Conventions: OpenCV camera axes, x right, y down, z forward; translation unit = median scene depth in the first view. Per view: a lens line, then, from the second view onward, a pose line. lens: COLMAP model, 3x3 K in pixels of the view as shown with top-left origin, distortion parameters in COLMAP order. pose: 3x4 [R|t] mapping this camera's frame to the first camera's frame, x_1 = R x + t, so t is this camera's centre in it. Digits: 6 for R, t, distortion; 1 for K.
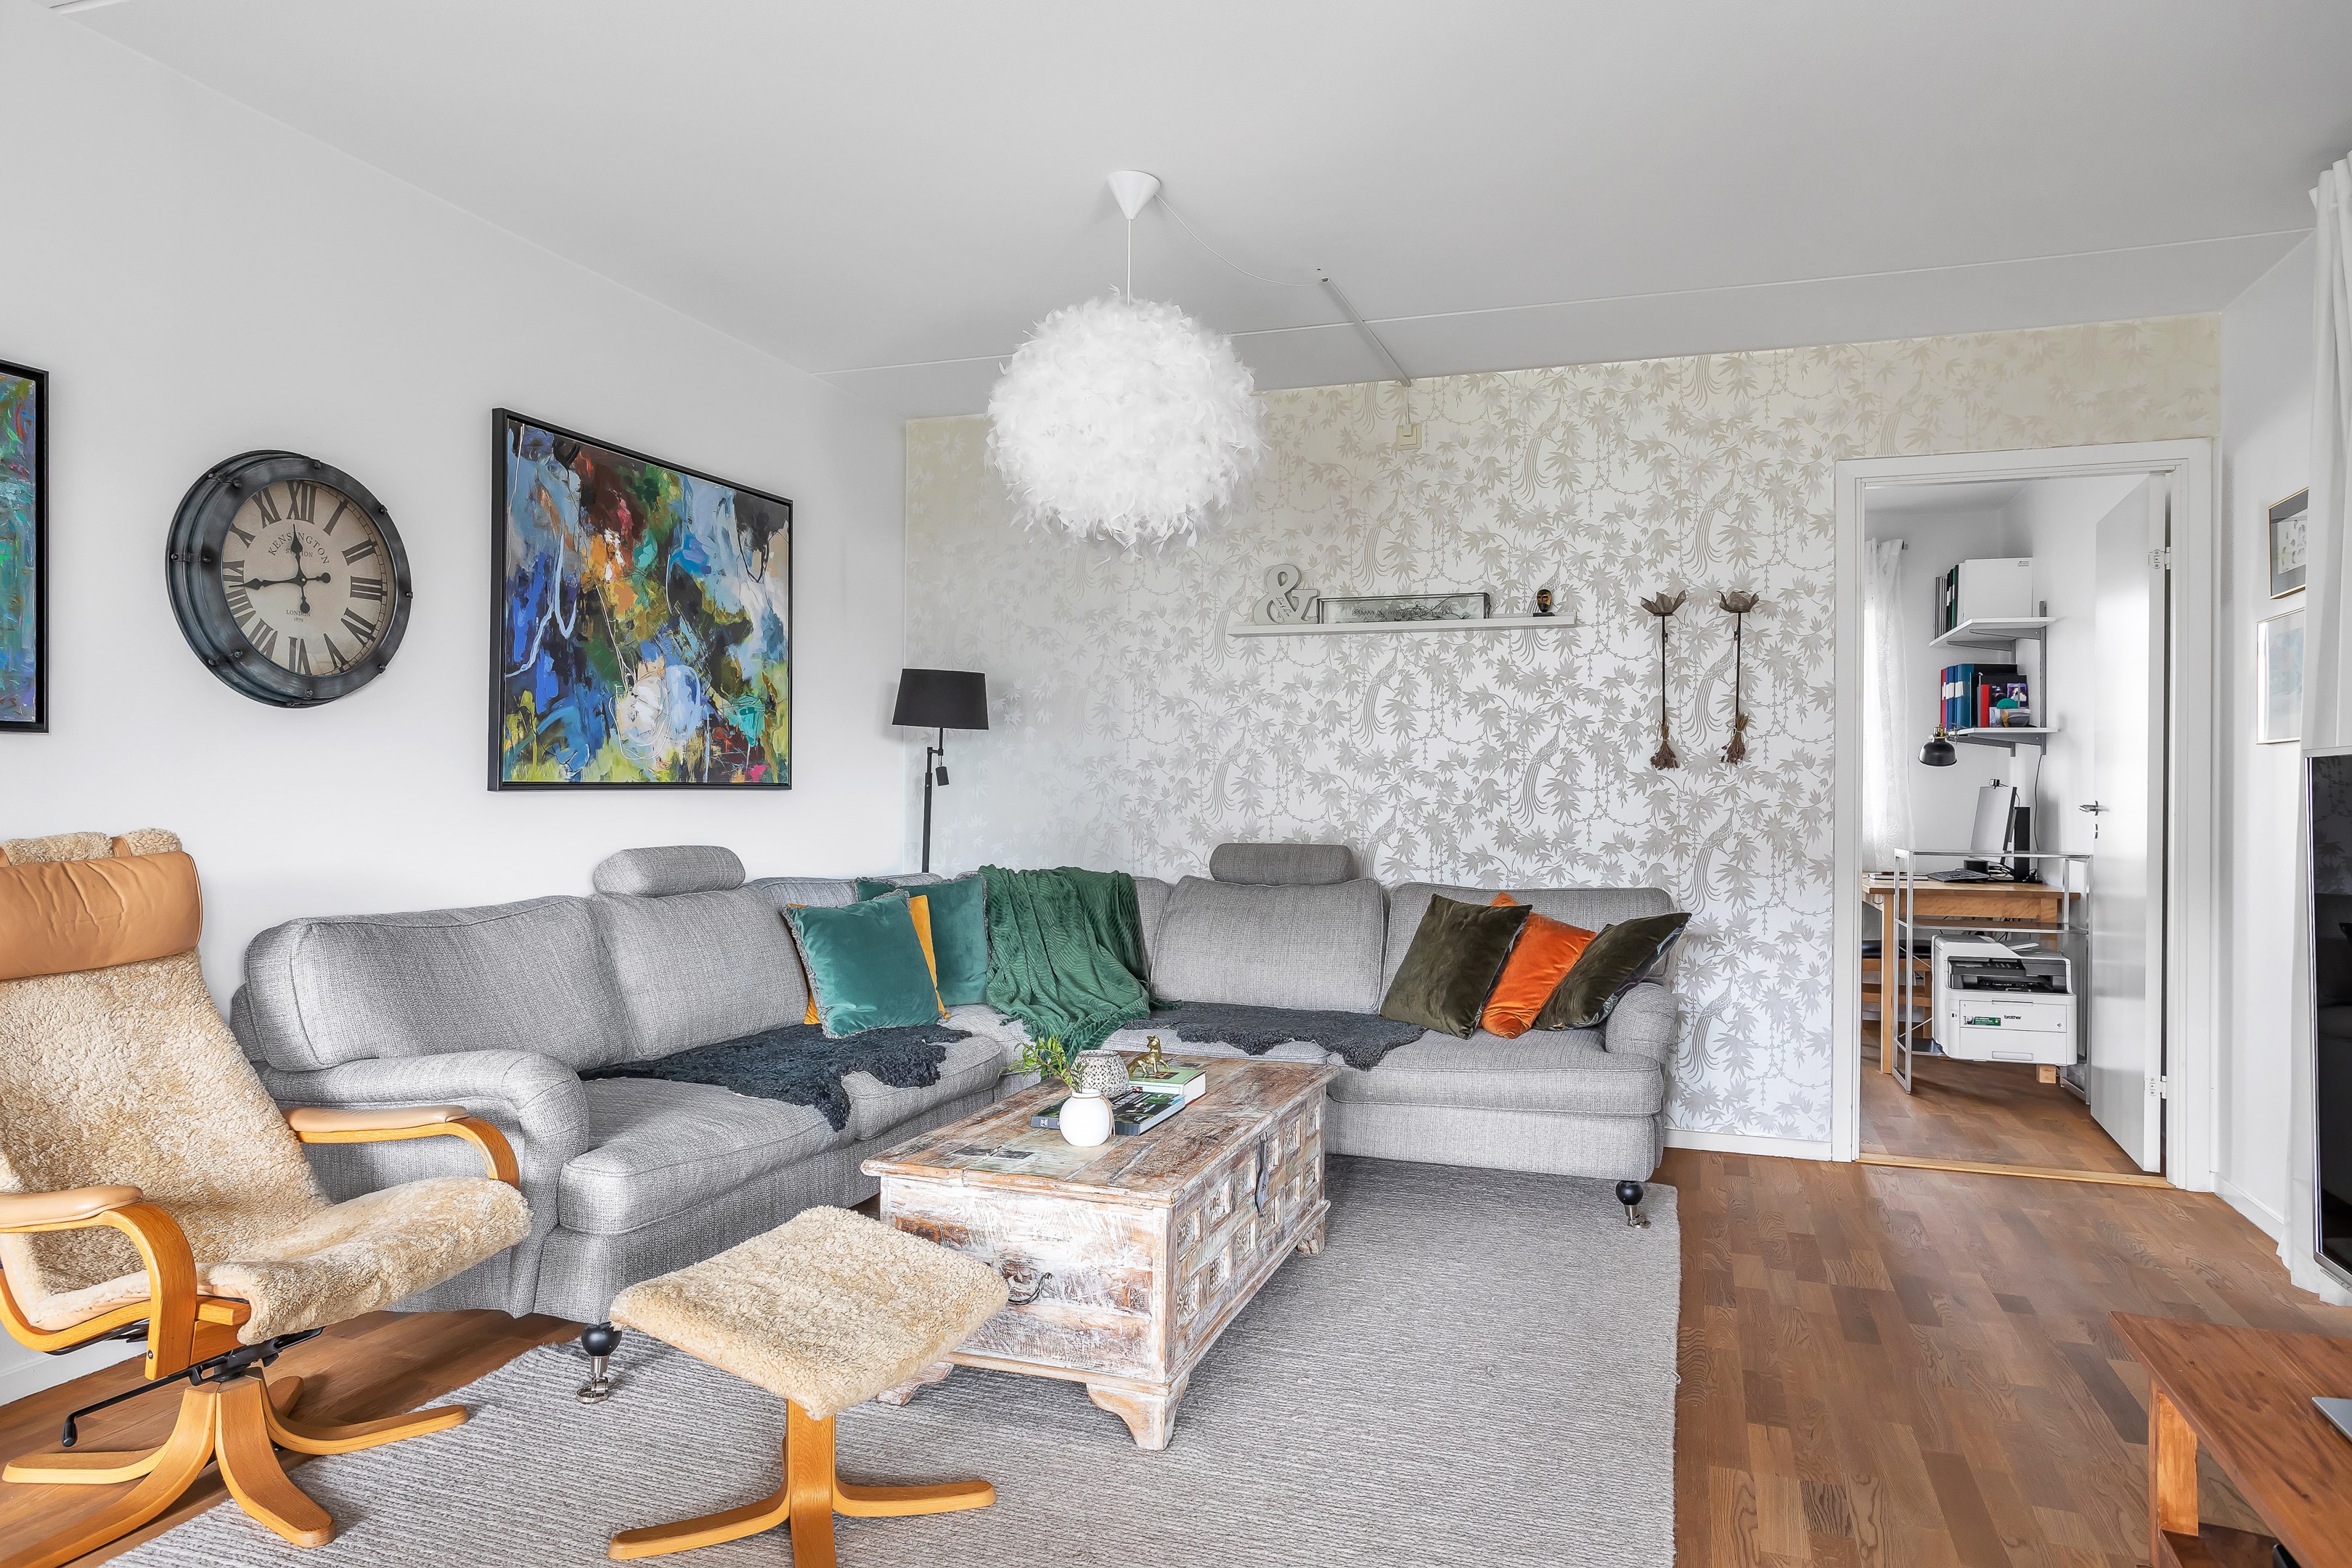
lens RADIAL K [[1464.1, 0, 1183.8], [0, 1464.1, 781.0], [0, 0, 1]] dist [0.003997, 0.005461]
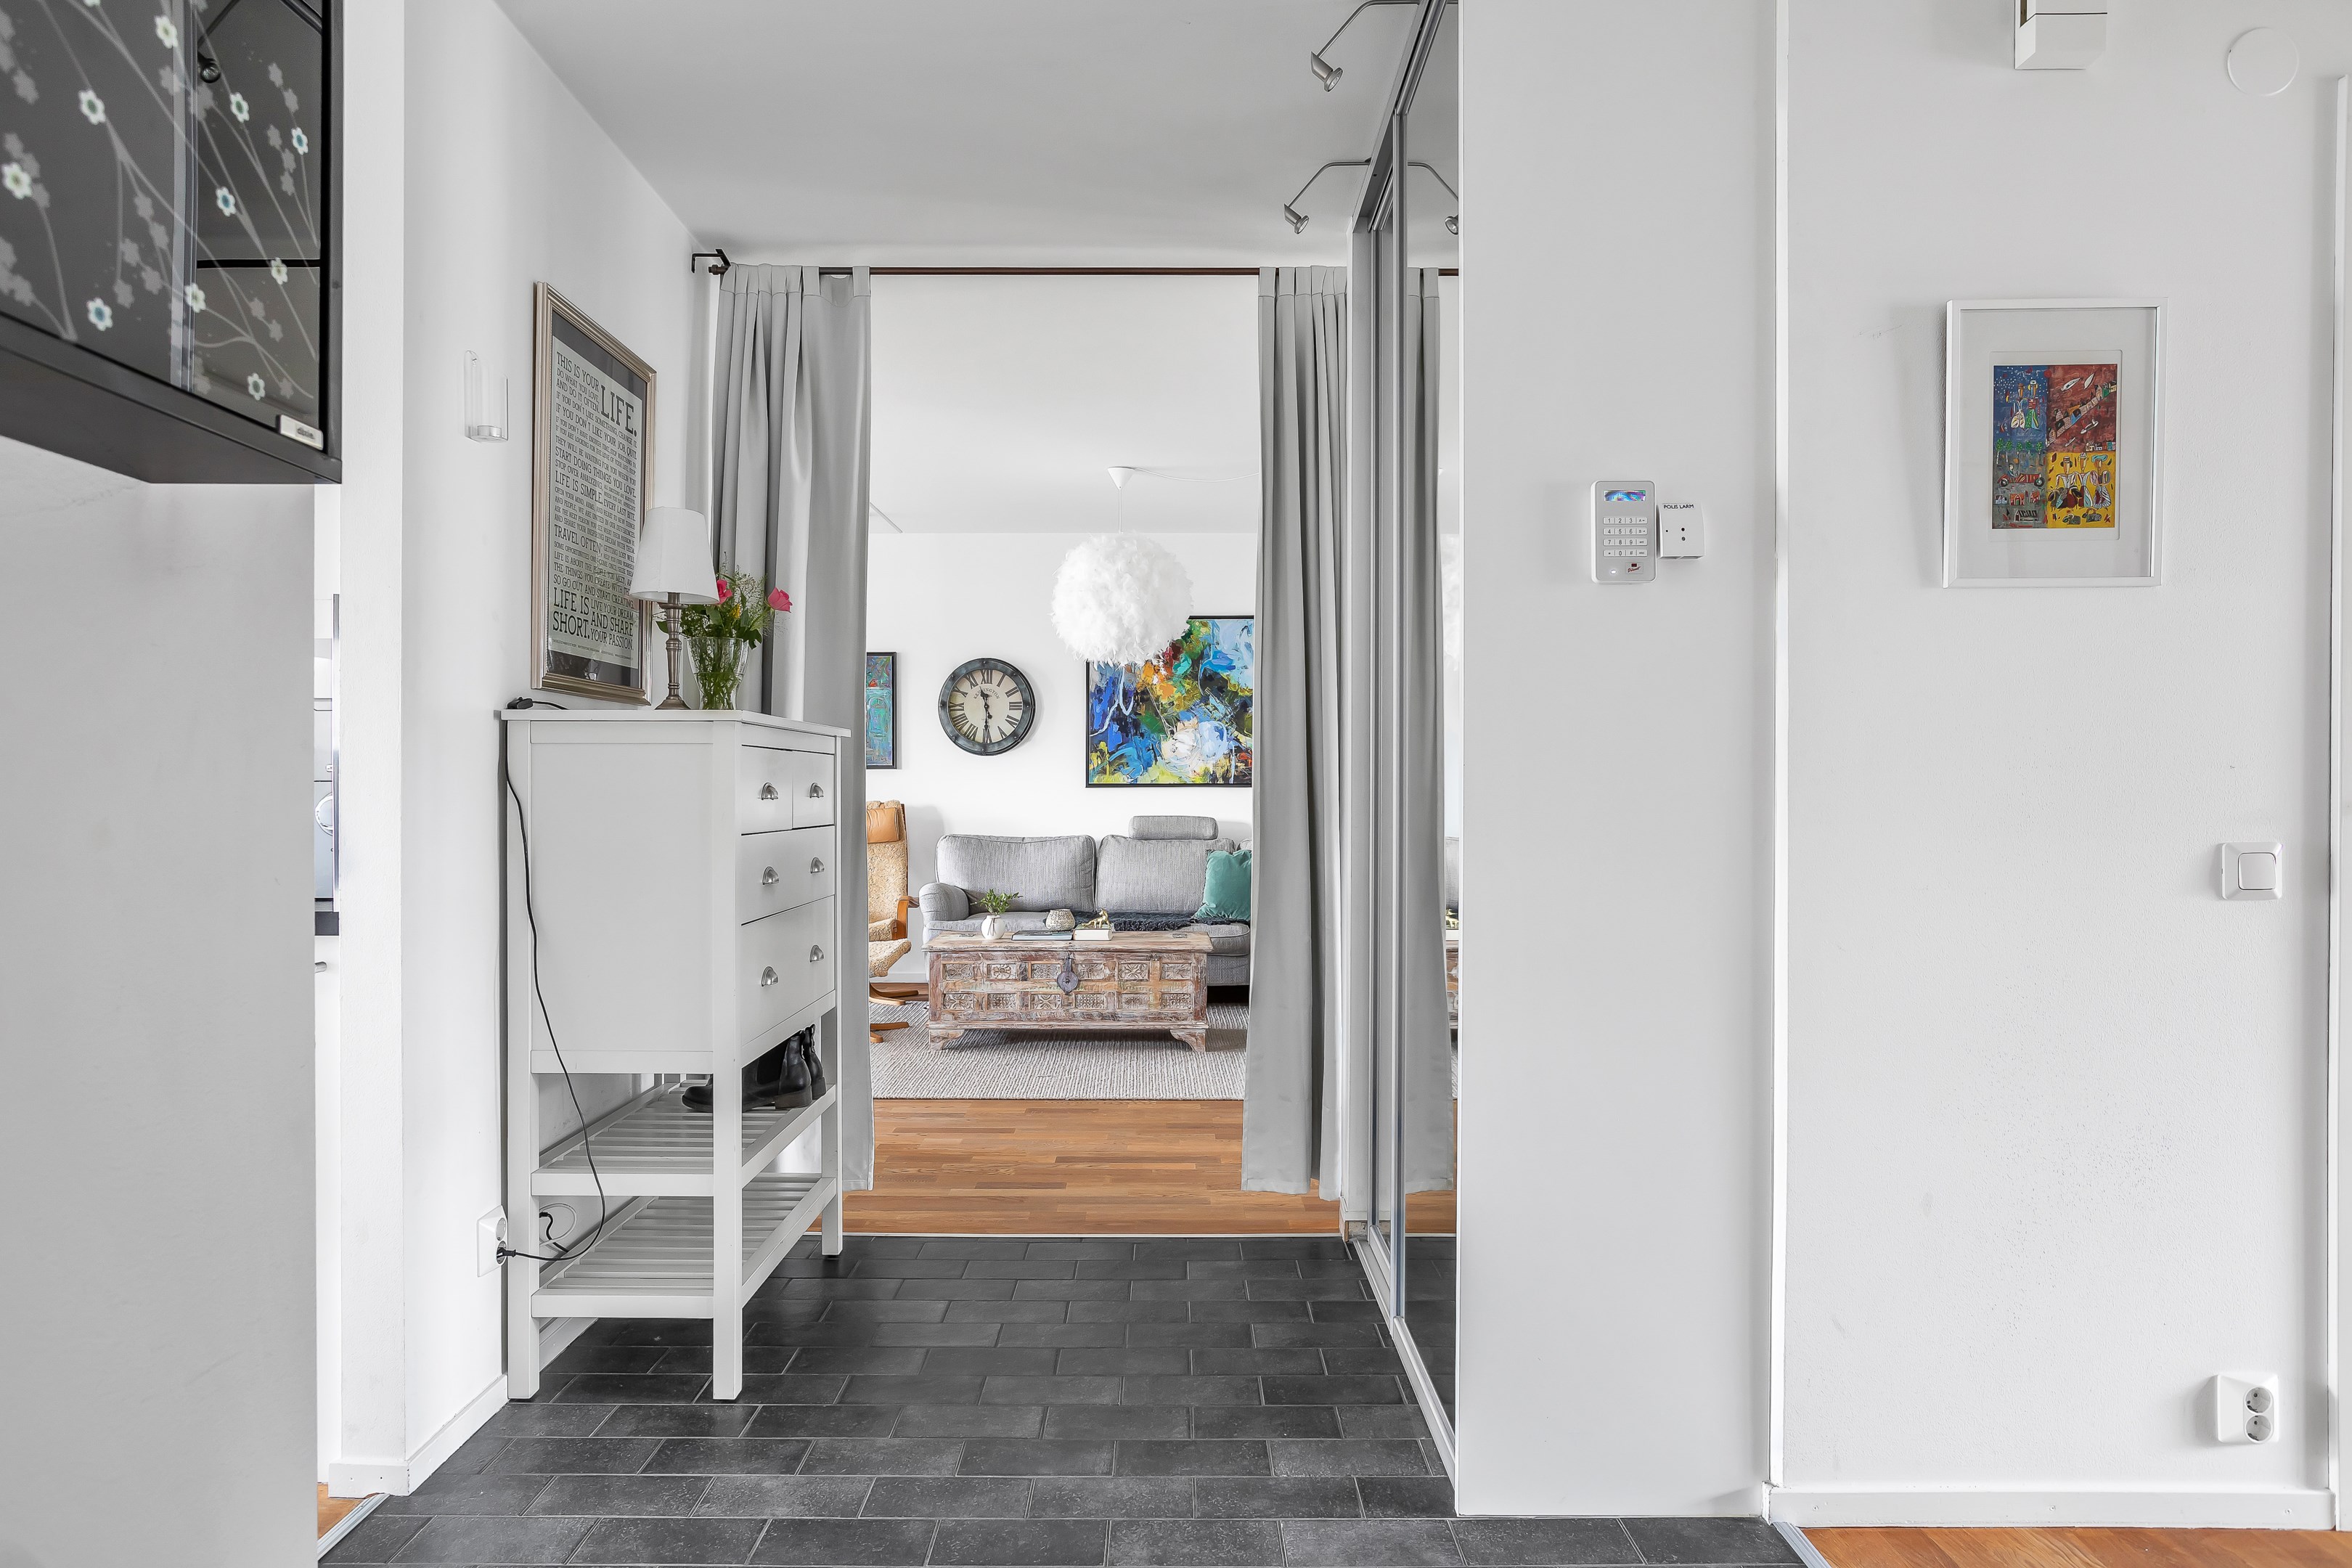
lens RADIAL K [[1394.4, 0, 1166.2], [0, 1394.4, 815.8], [0, 0, 1]] dist [-0.019968, 0.005307]
pose [[0.329456, 0.015164, -0.944049, 1.424338], [0.006237, 0.999814, 0.018236, 0.010577], [0.944150, -0.011896, 0.329300, 0.373610]]
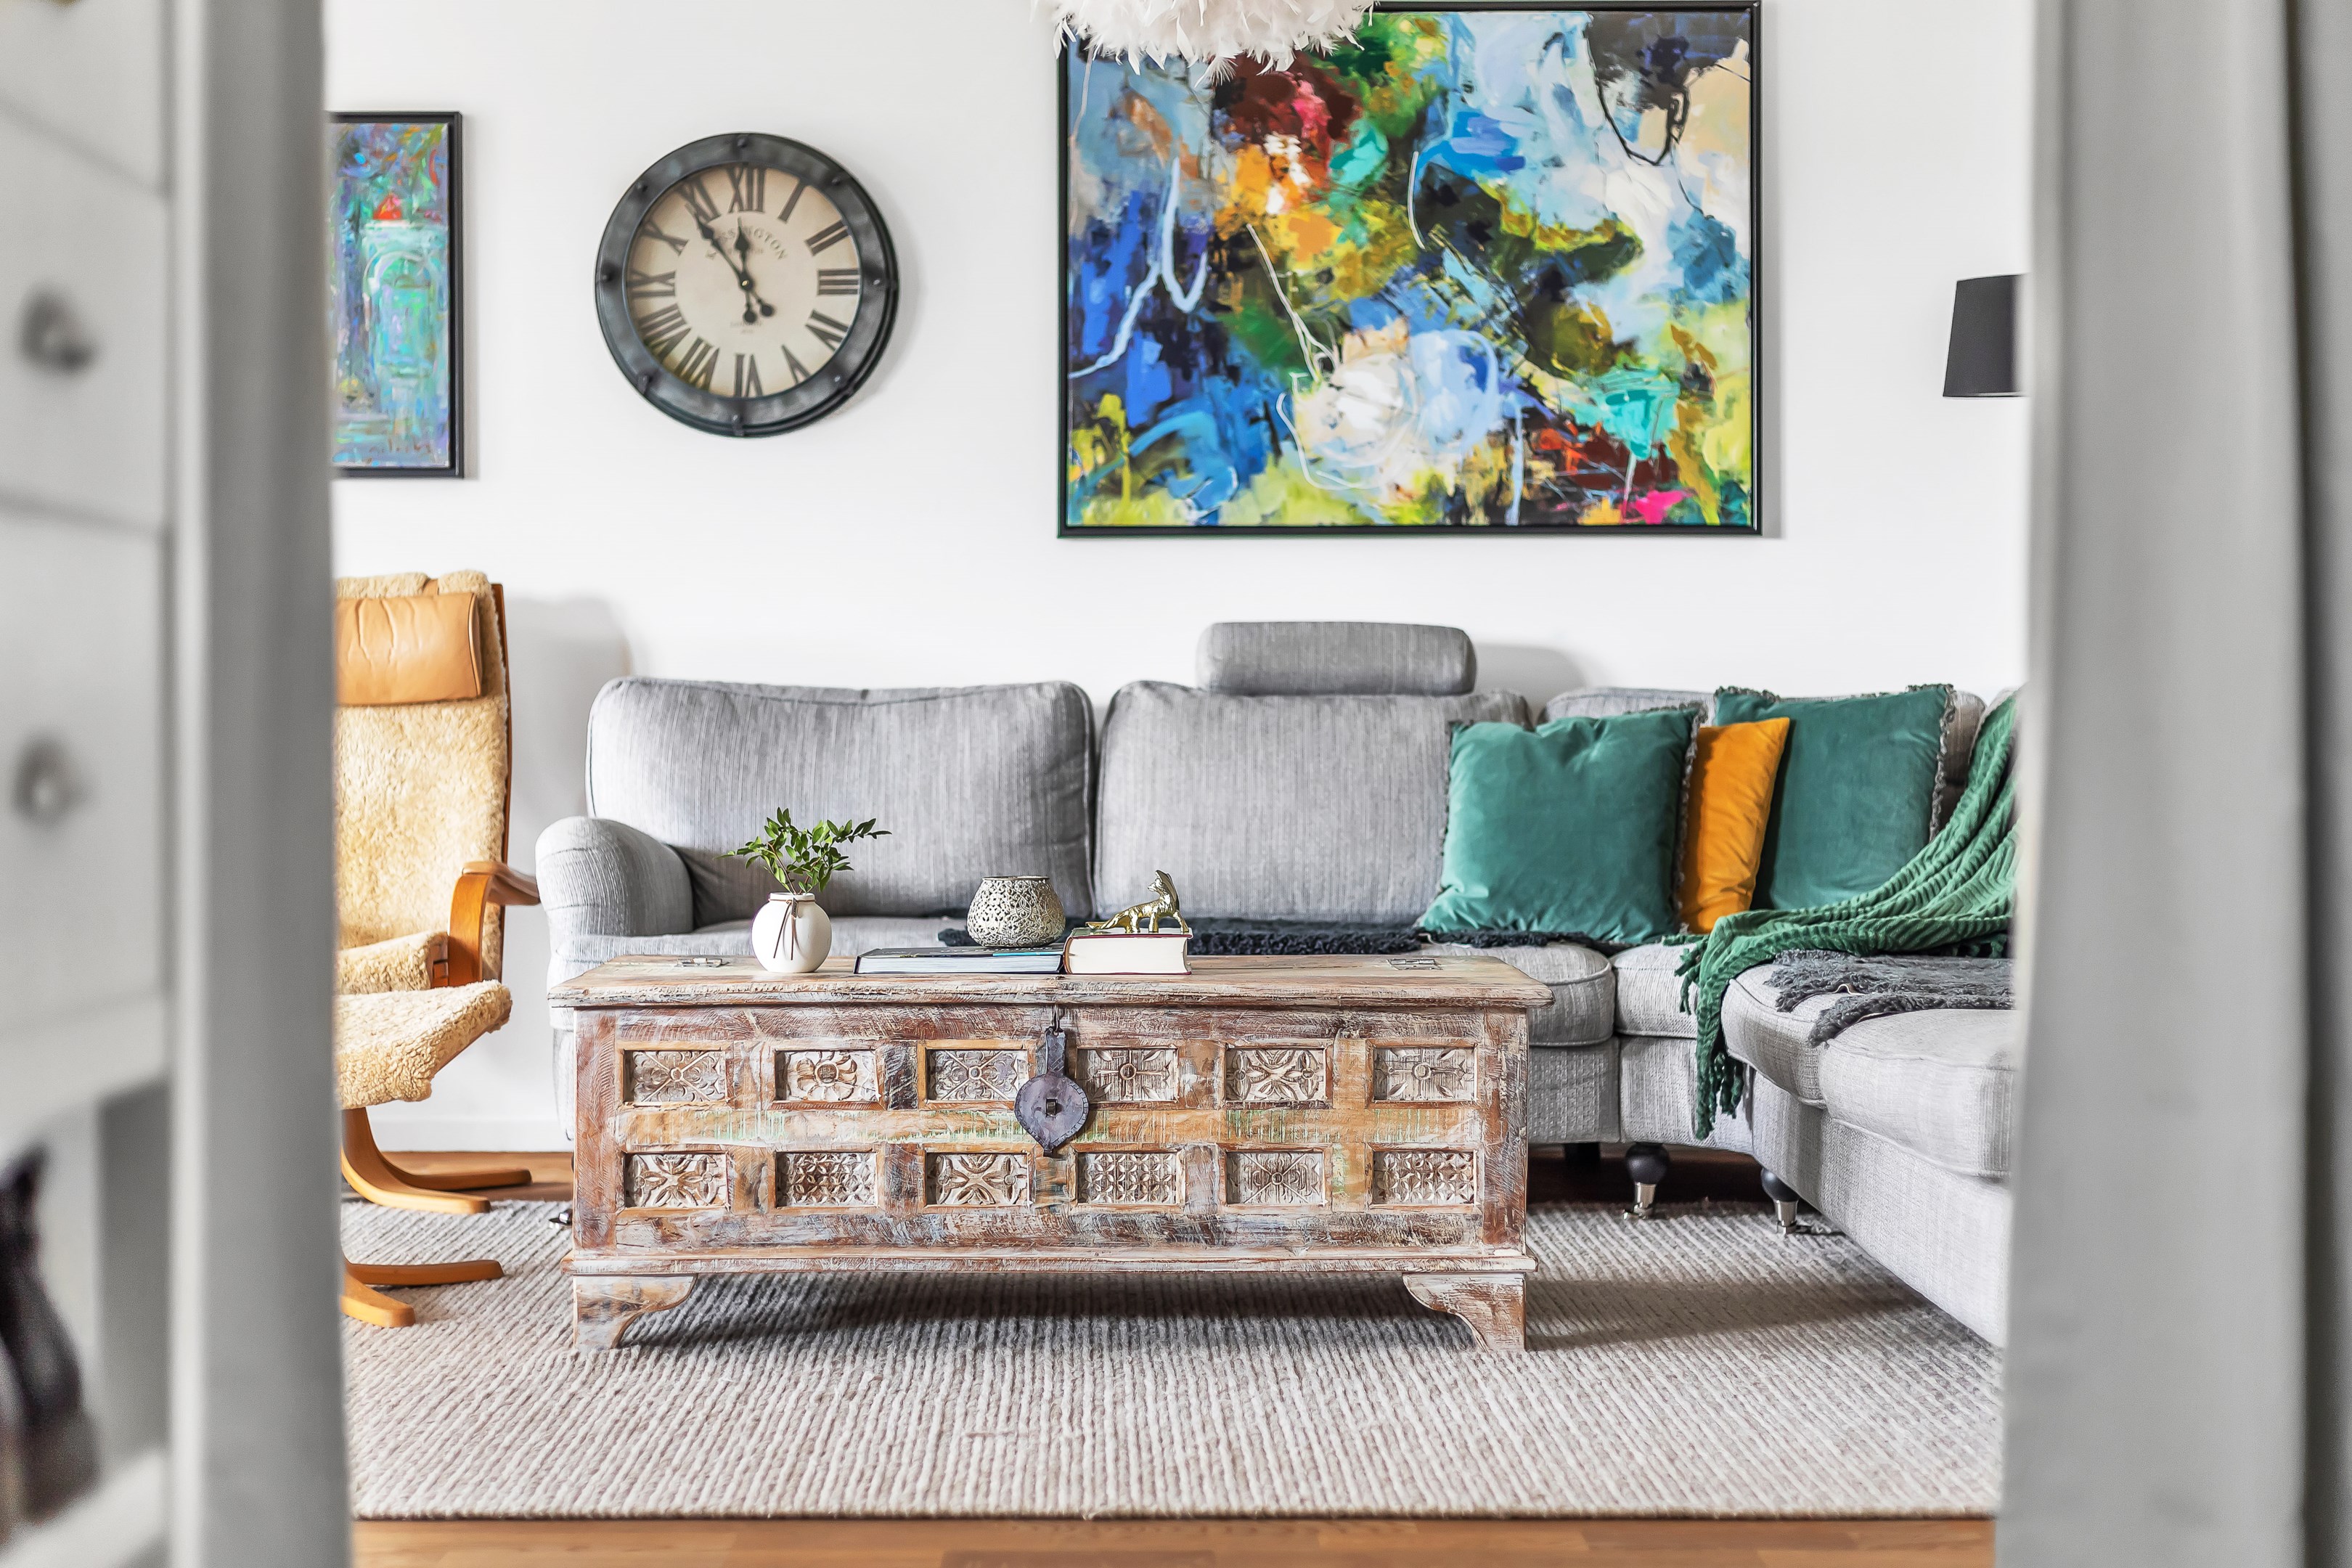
lens RADIAL K [[3454.9, 0, 1179.5], [0, 3454.9, 767.2], [0, 0, 1]] dist [0.015268, 0.000000]
pose [[0.342163, 0.003004, -0.939636, 1.023548], [0.006826, 0.999961, 0.005683, 0.098617], [0.939616, -0.008358, 0.342129, 0.430840]]
